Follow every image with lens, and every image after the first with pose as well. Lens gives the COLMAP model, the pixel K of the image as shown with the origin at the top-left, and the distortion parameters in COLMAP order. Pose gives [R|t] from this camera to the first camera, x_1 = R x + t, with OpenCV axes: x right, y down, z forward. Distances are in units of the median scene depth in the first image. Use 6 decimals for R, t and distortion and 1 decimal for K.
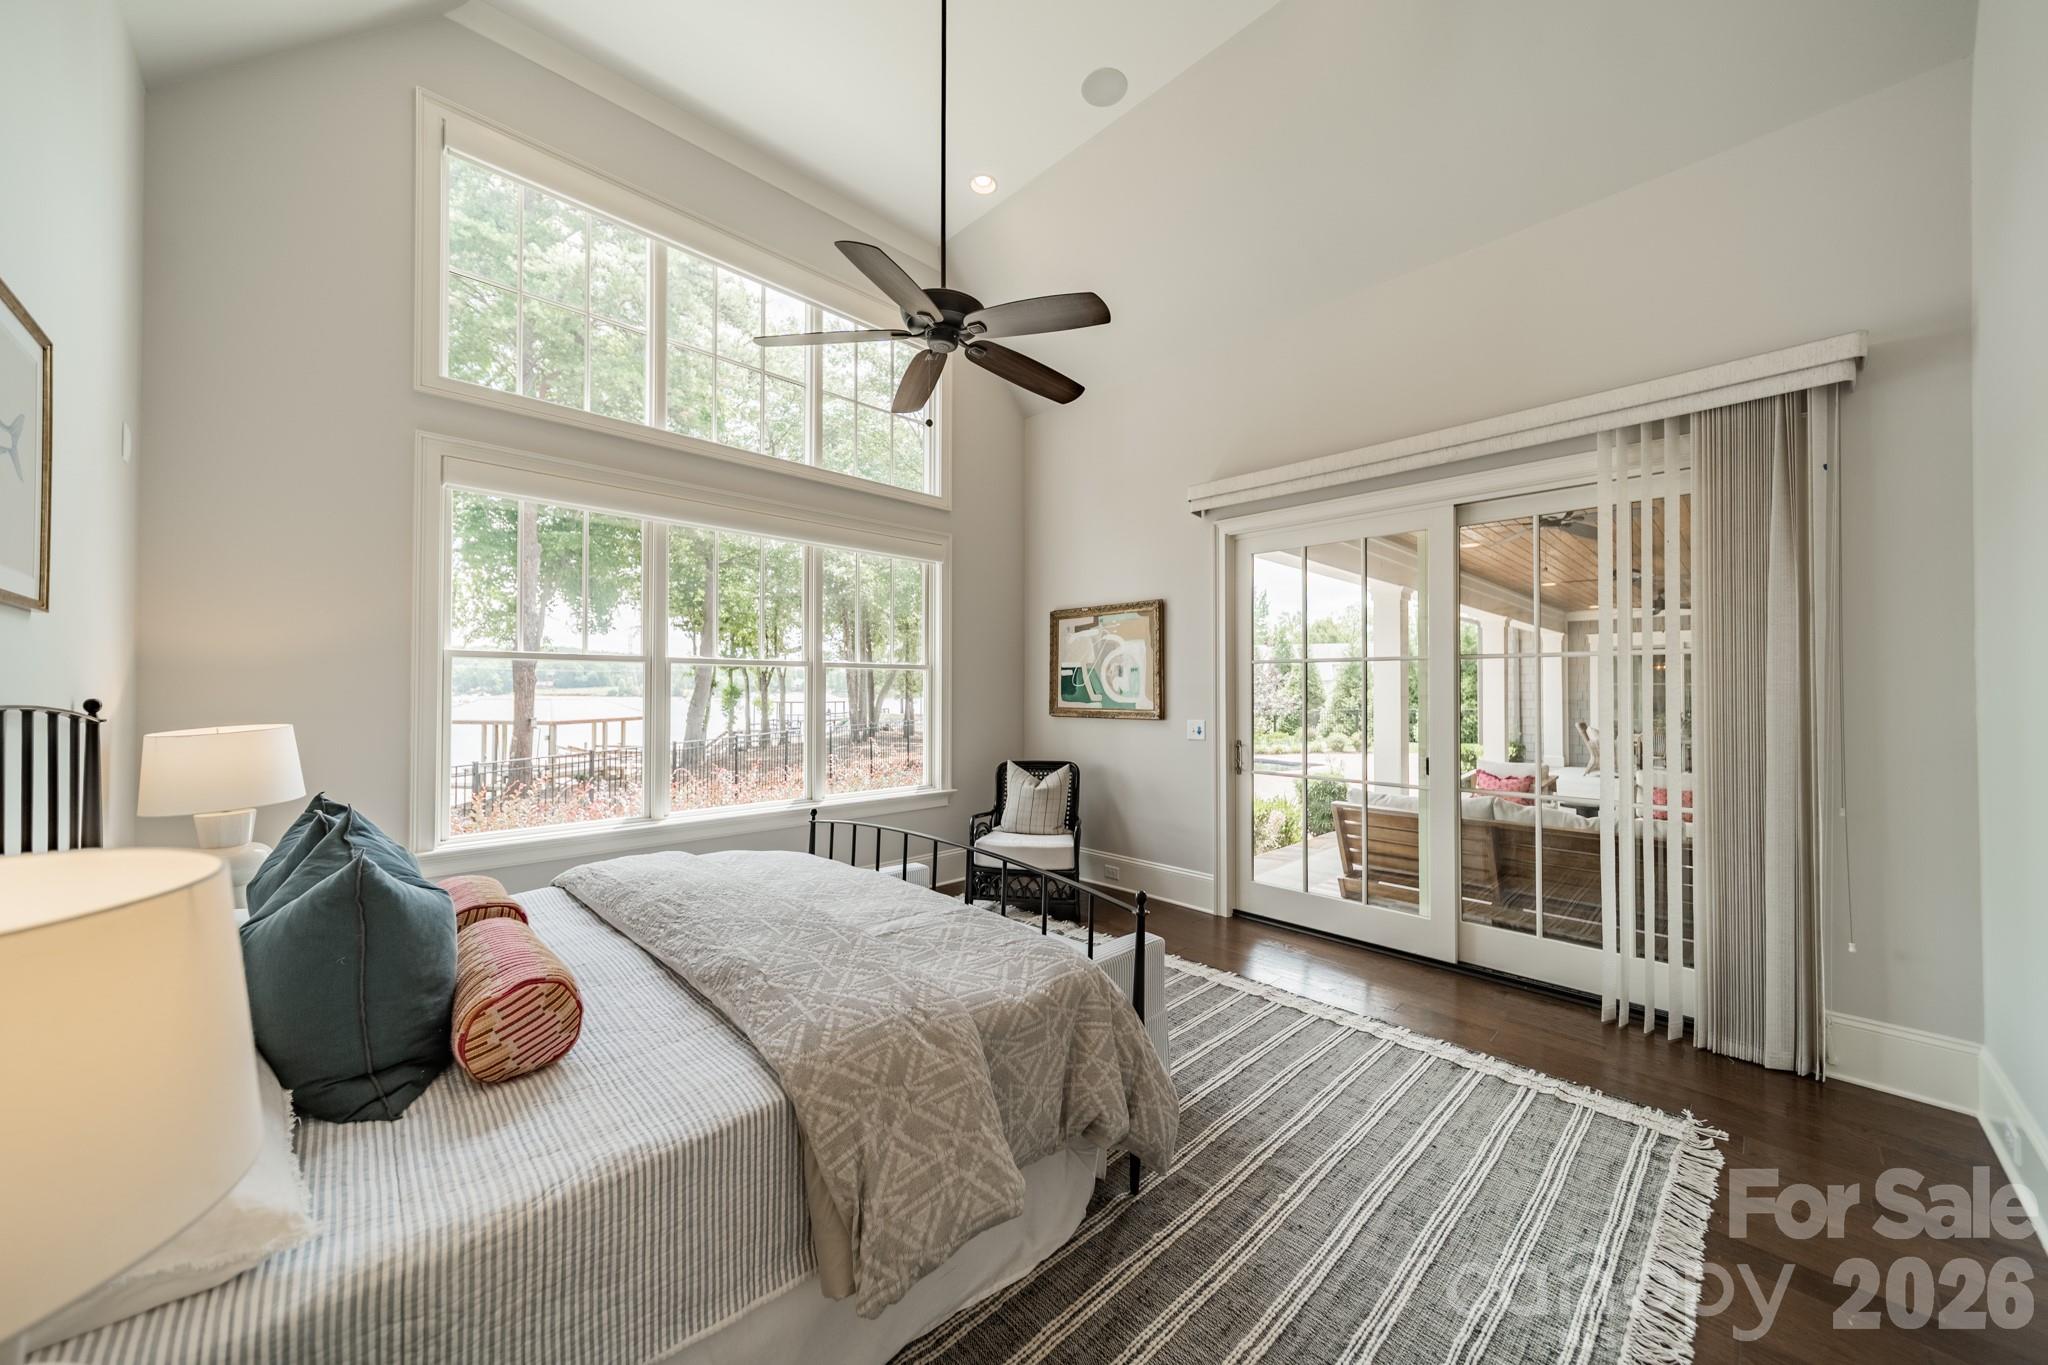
lens RADIAL K [[724.2, 0, 1034.5], [0, 724.2, 685.2], [0, 0, 1]] dist [0.009315, 0.000504]
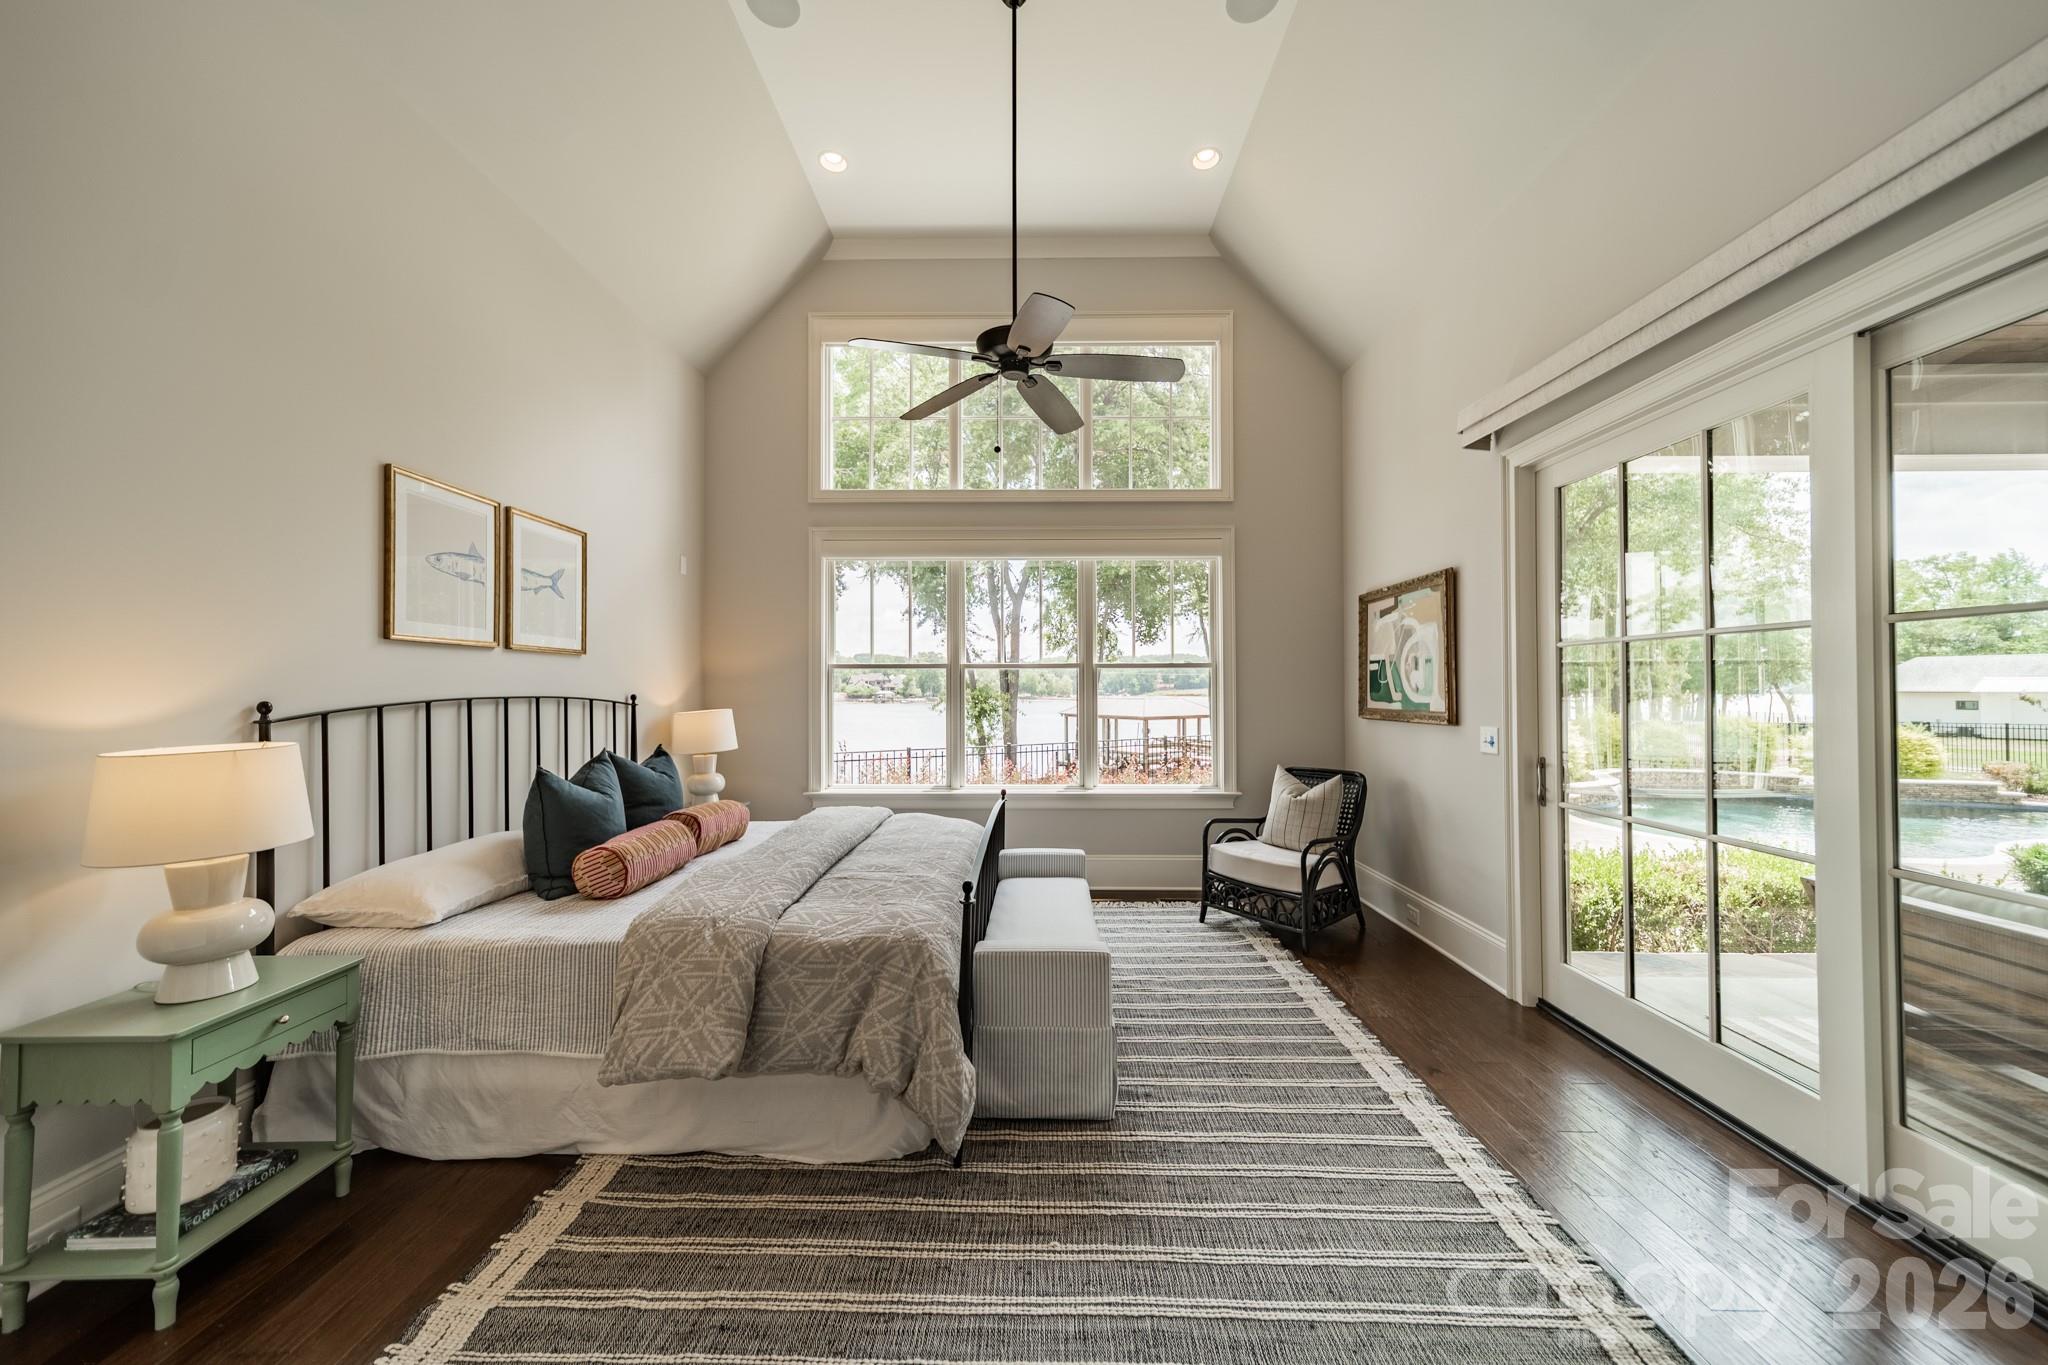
lens RADIAL K [[724.2, 0, 1027.0], [0, 724.2, 683.9], [0, 0, 1]] dist [0.009315, 0.000504]
pose [[0.703044, -0.010874, -0.711063, 0.405831], [0.009146, 0.999939, -0.006249, 0.004945], [0.711087, -0.002110, 0.703101, 0.143223]]
